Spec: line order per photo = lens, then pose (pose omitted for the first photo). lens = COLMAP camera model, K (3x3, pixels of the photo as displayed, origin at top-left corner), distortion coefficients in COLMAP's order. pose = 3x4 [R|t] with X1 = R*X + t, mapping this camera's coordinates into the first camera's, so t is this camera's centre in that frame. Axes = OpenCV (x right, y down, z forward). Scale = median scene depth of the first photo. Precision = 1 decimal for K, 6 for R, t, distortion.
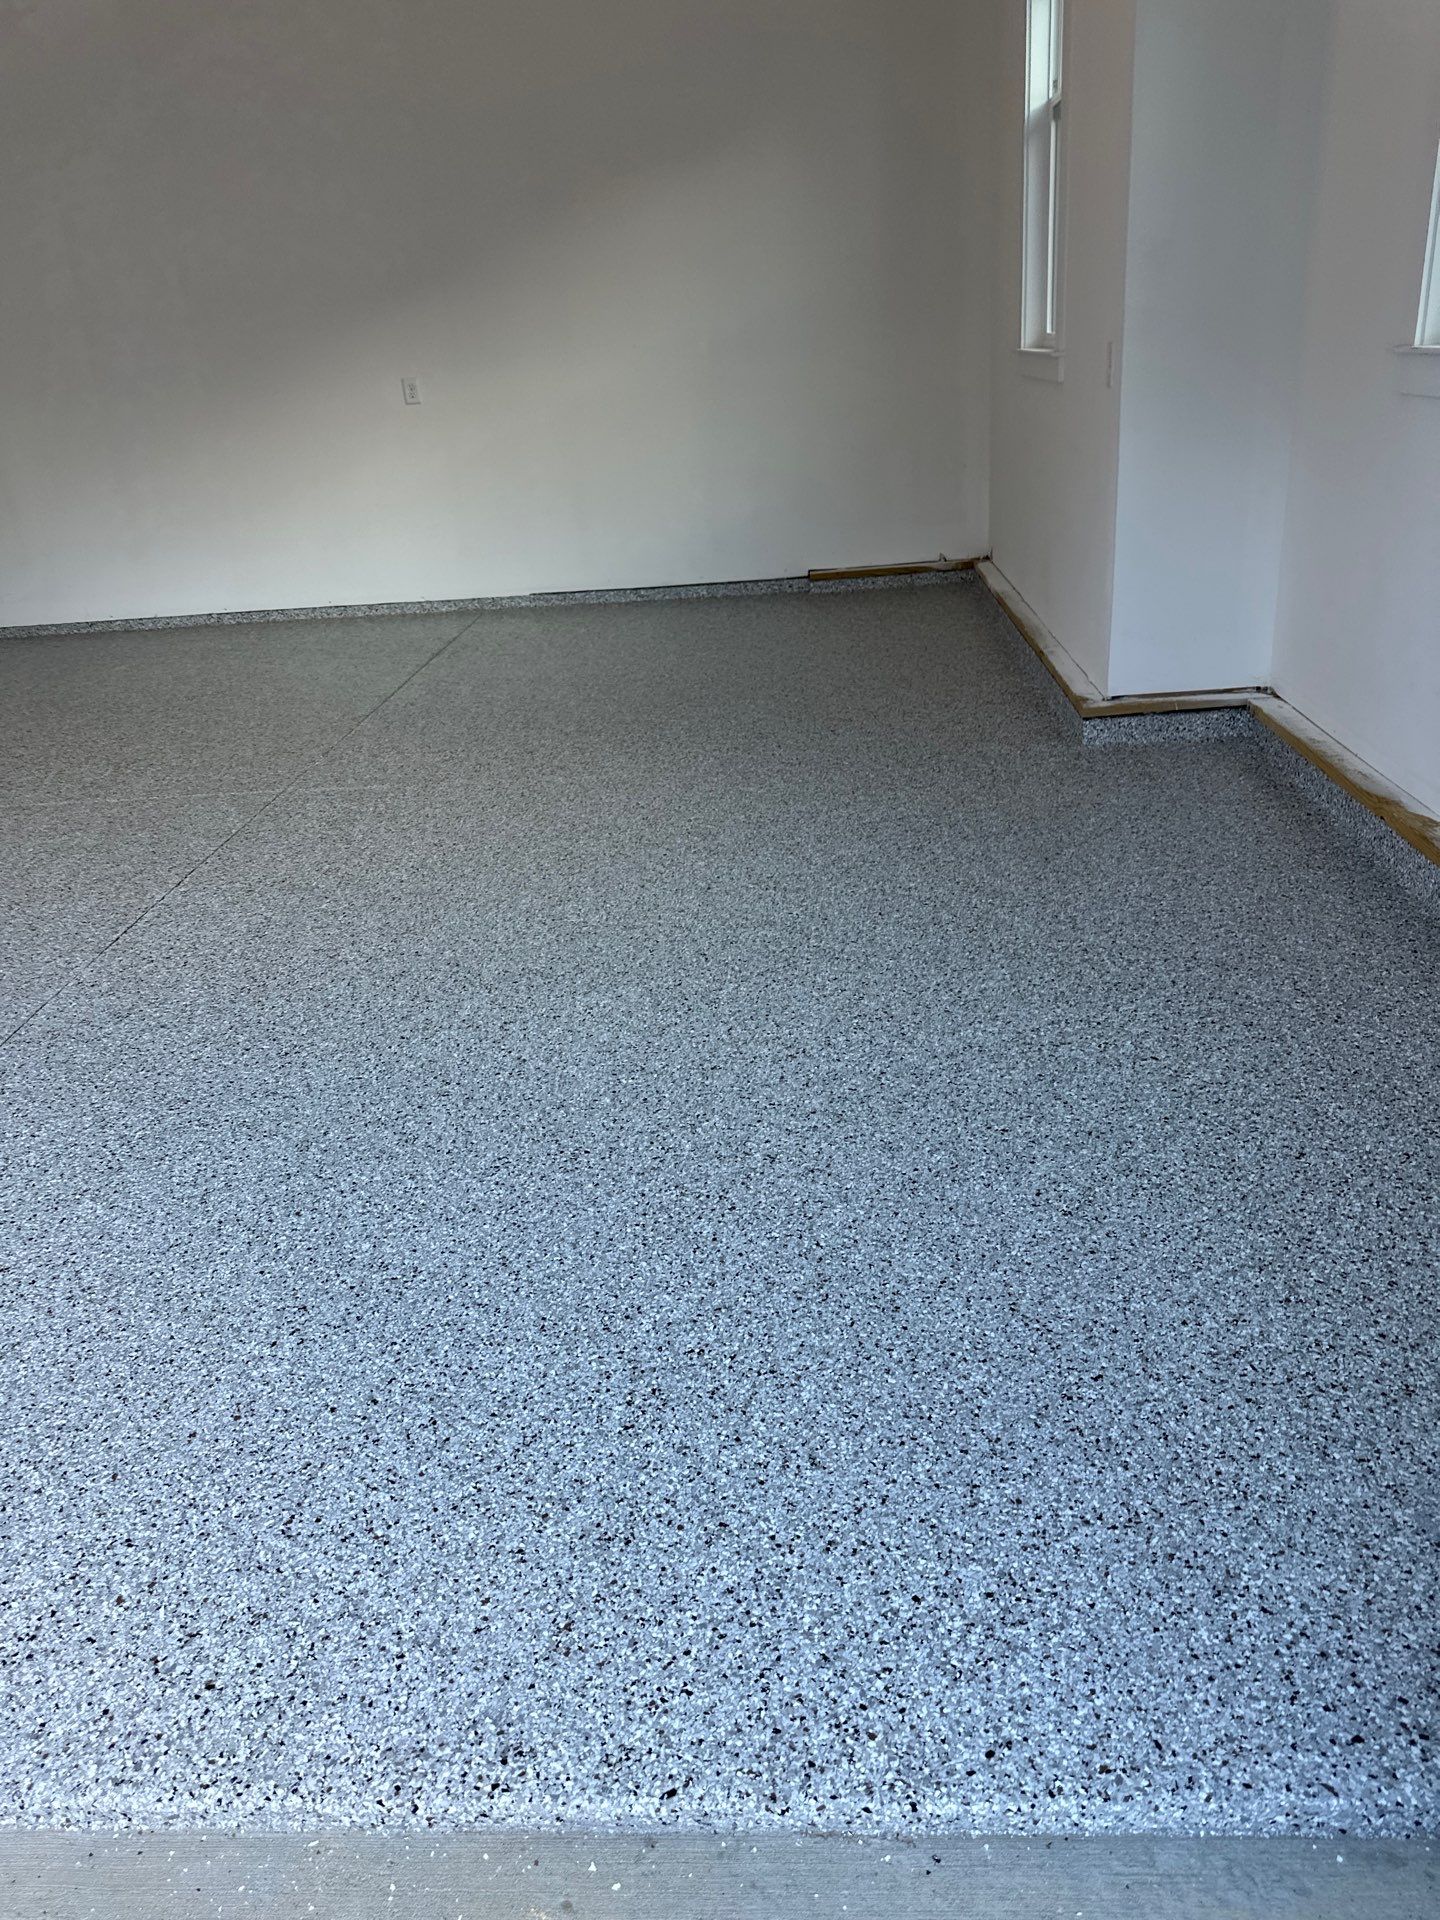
lens RADIAL K [[1353.0, 0, 711.5], [0, 1353.0, 953.2], [0, 0, 1]] dist [0.060060, -0.071274]
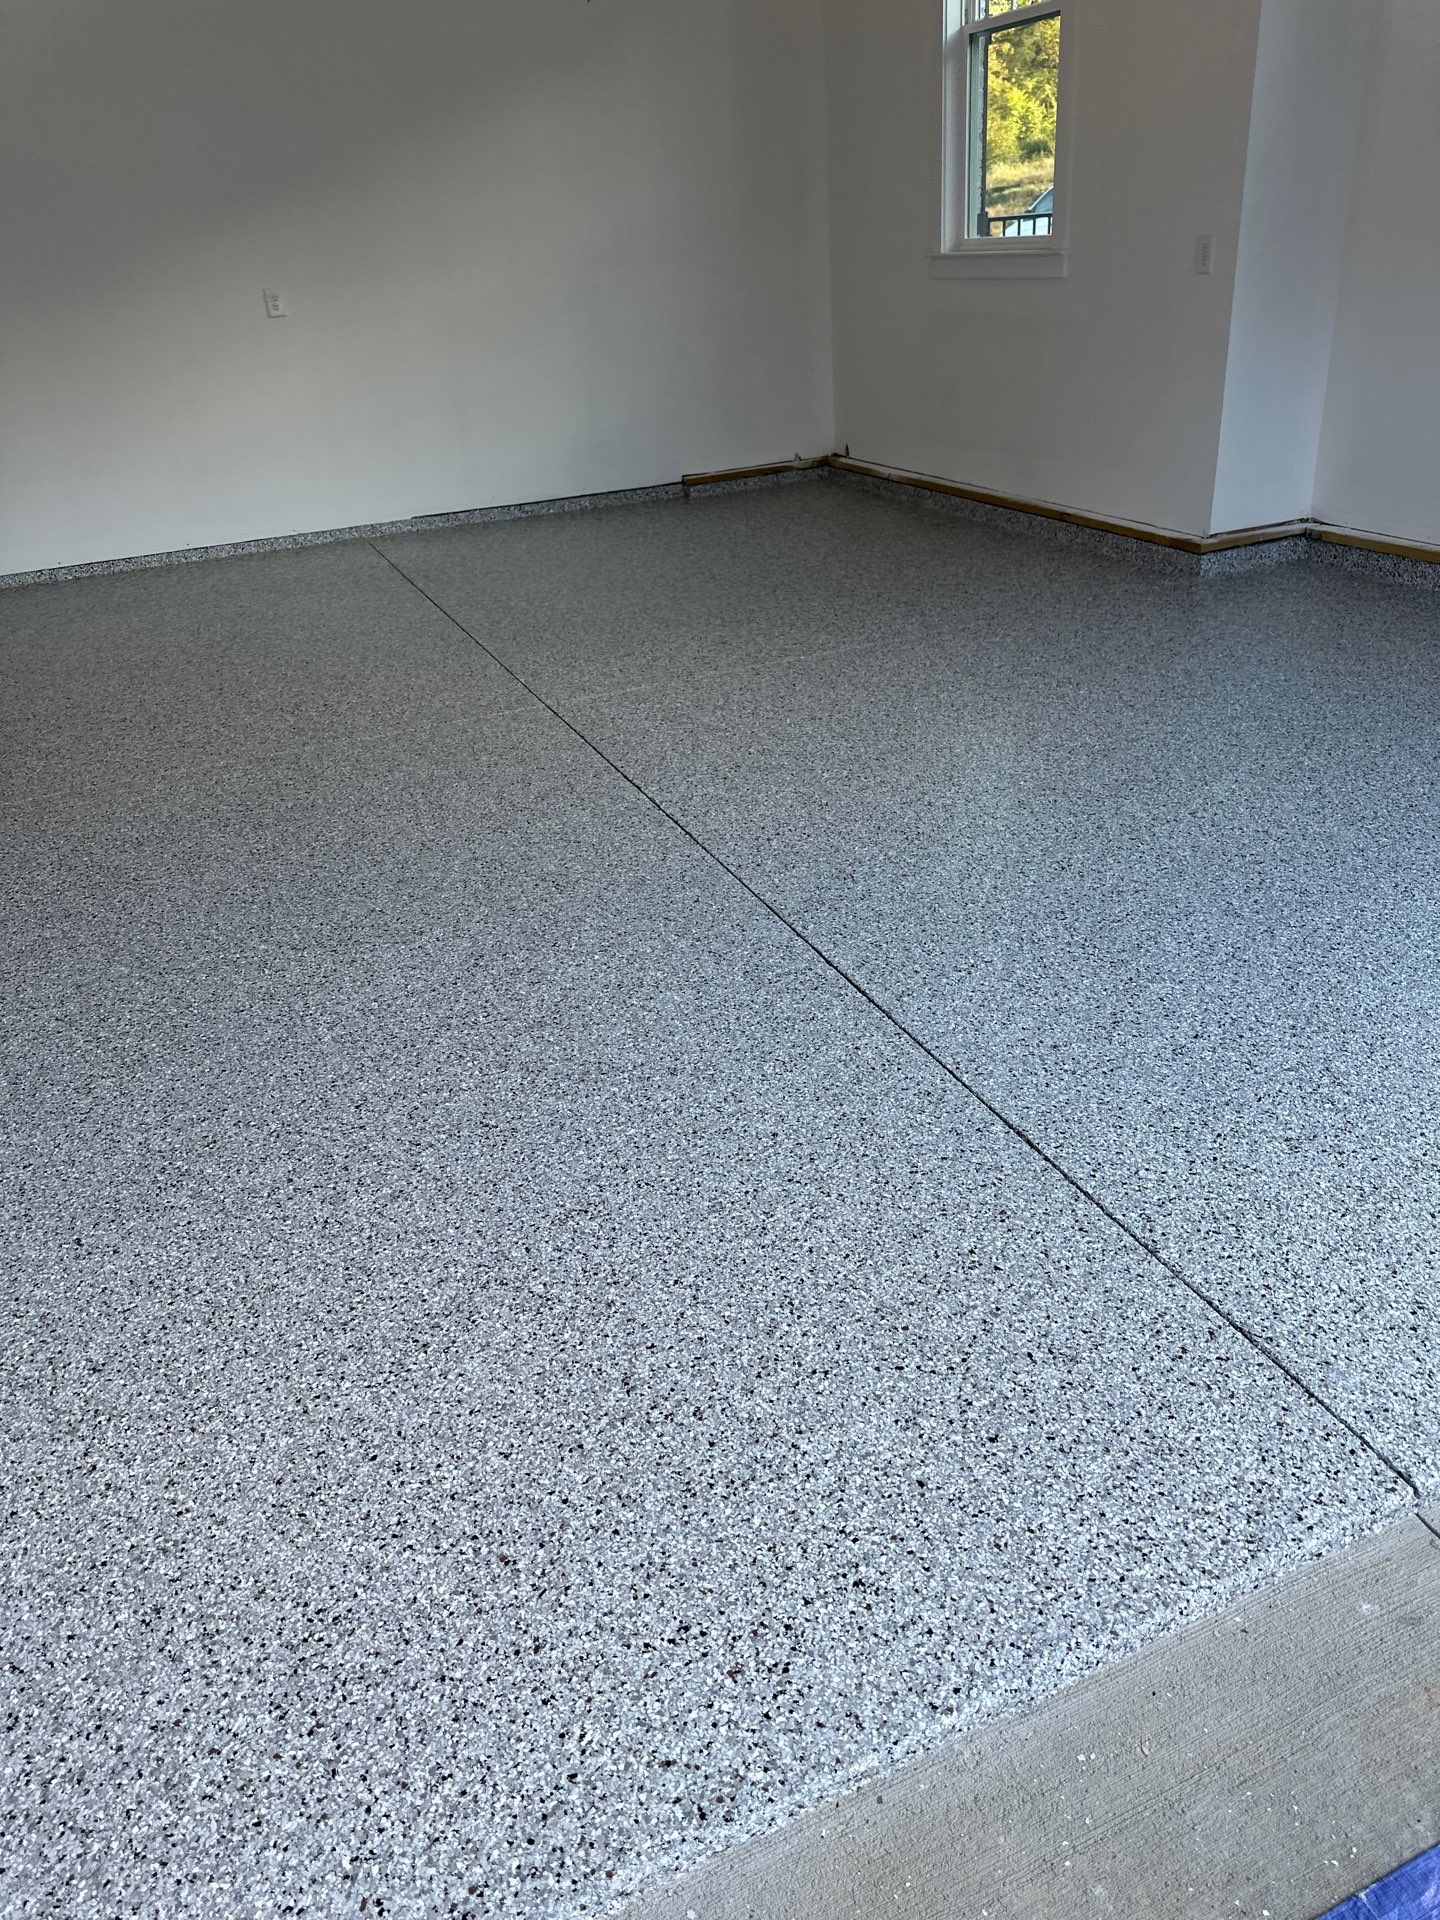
lens RADIAL K [[1353.0, 0, 722.5], [0, 1353.0, 942.6], [0, 0, 1]] dist [0.060060, -0.071274]
pose [[0.895978, -0.195146, 0.398925, -1.065403], [0.183566, 0.980691, 0.067448, 0.008594], [-0.404384, 0.012797, 0.914500, 0.115931]]
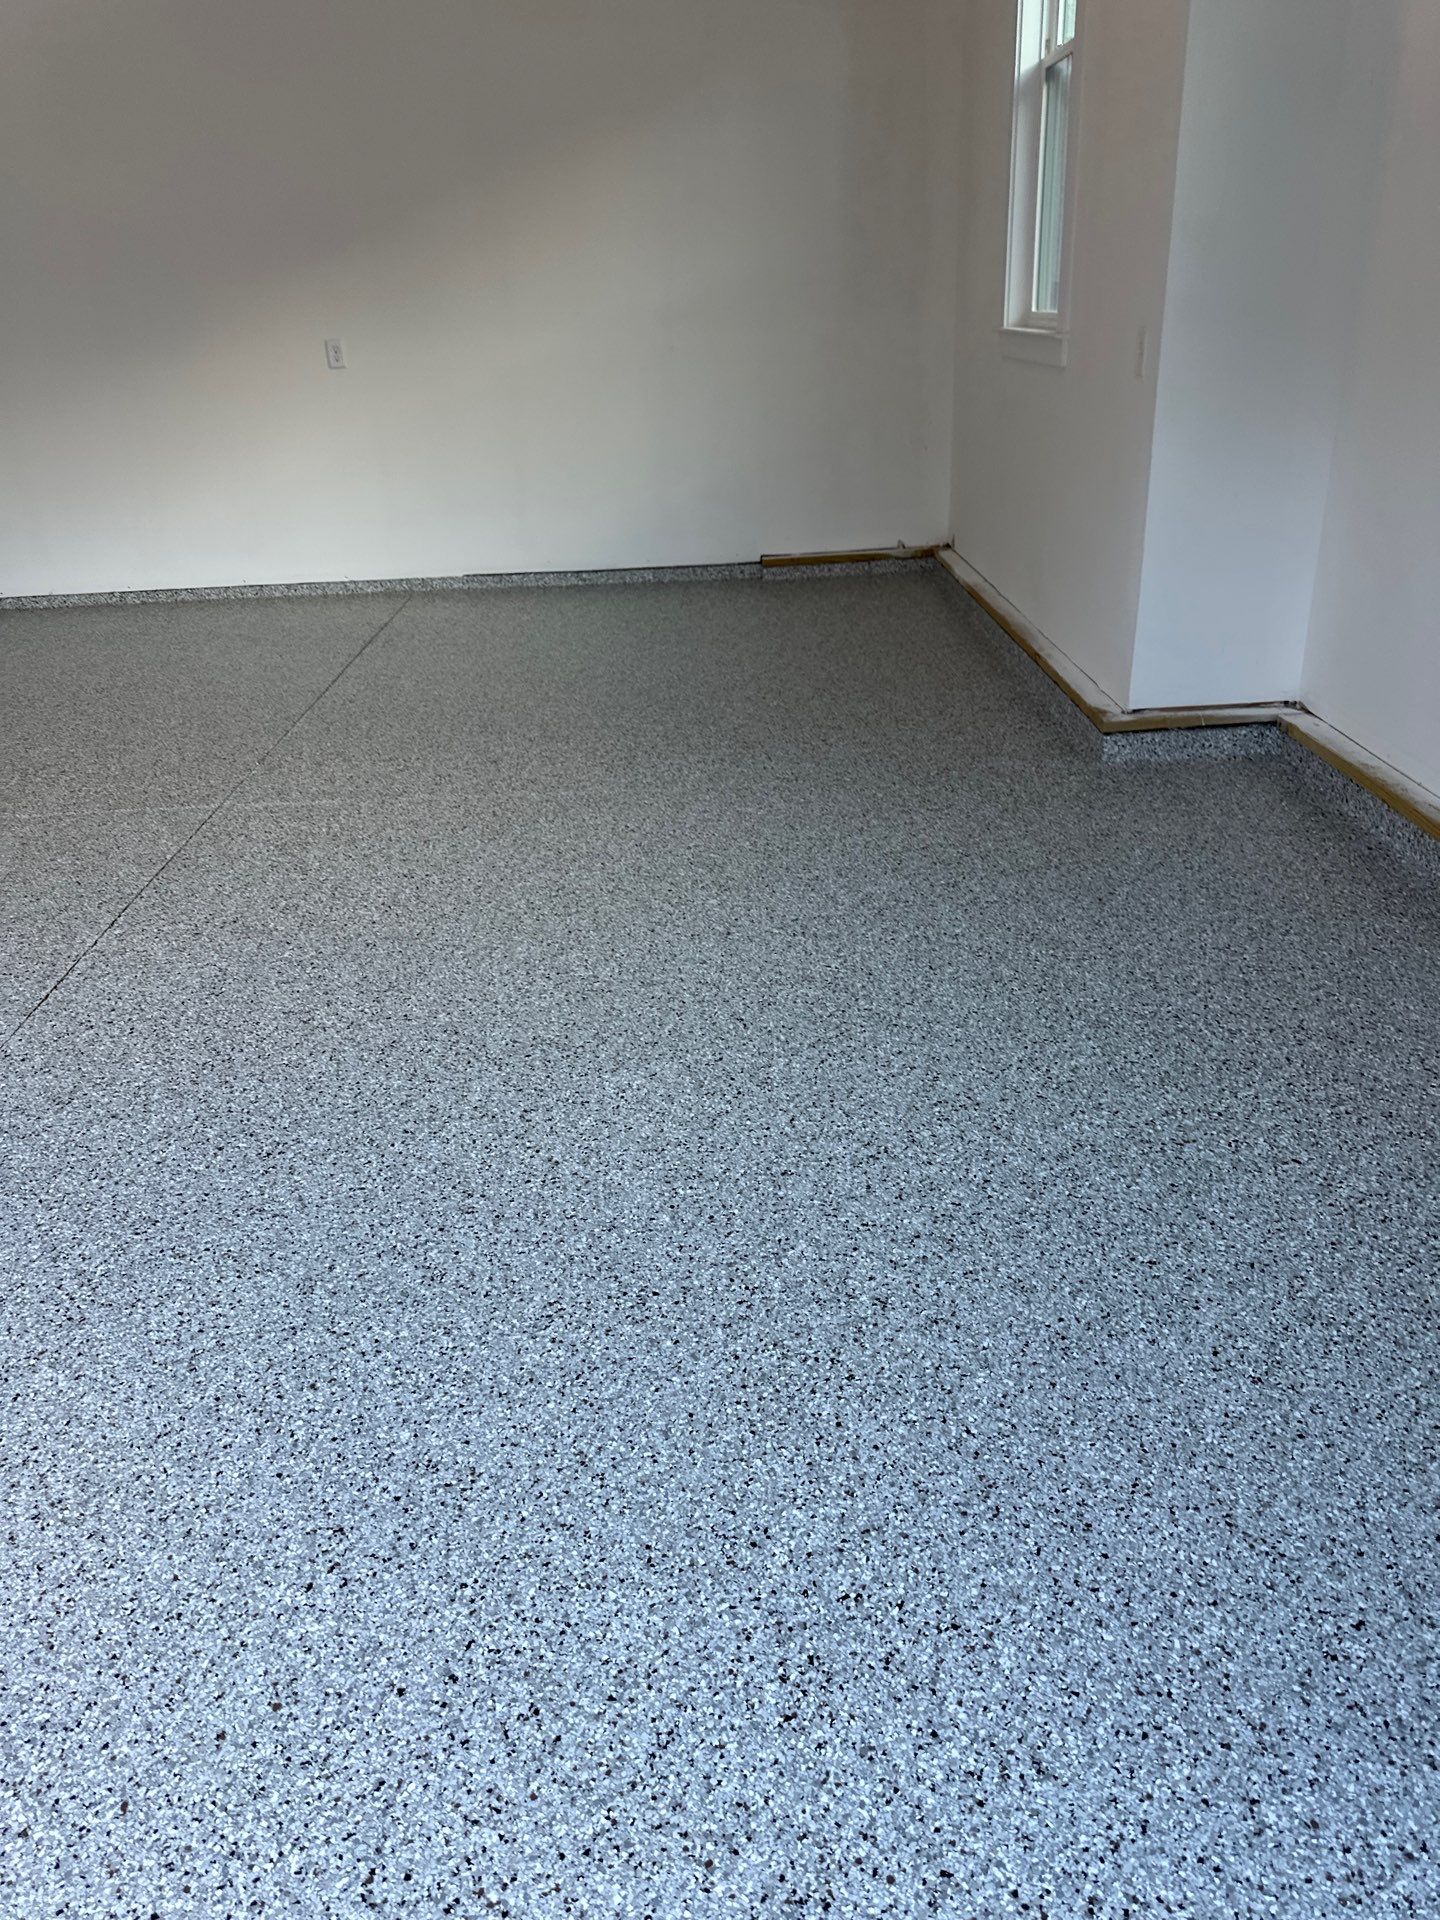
lens RADIAL K [[1353.0, 0, 692.7], [0, 1353.0, 942.6], [0, 0, 1]] dist [0.060060, -0.071274]
pose [[0.997761, -0.003812, 0.066768, -0.111758], [0.002781, 0.999876, 0.015530, -0.073540], [-0.066819, -0.015309, 0.997648, 0.148354]]
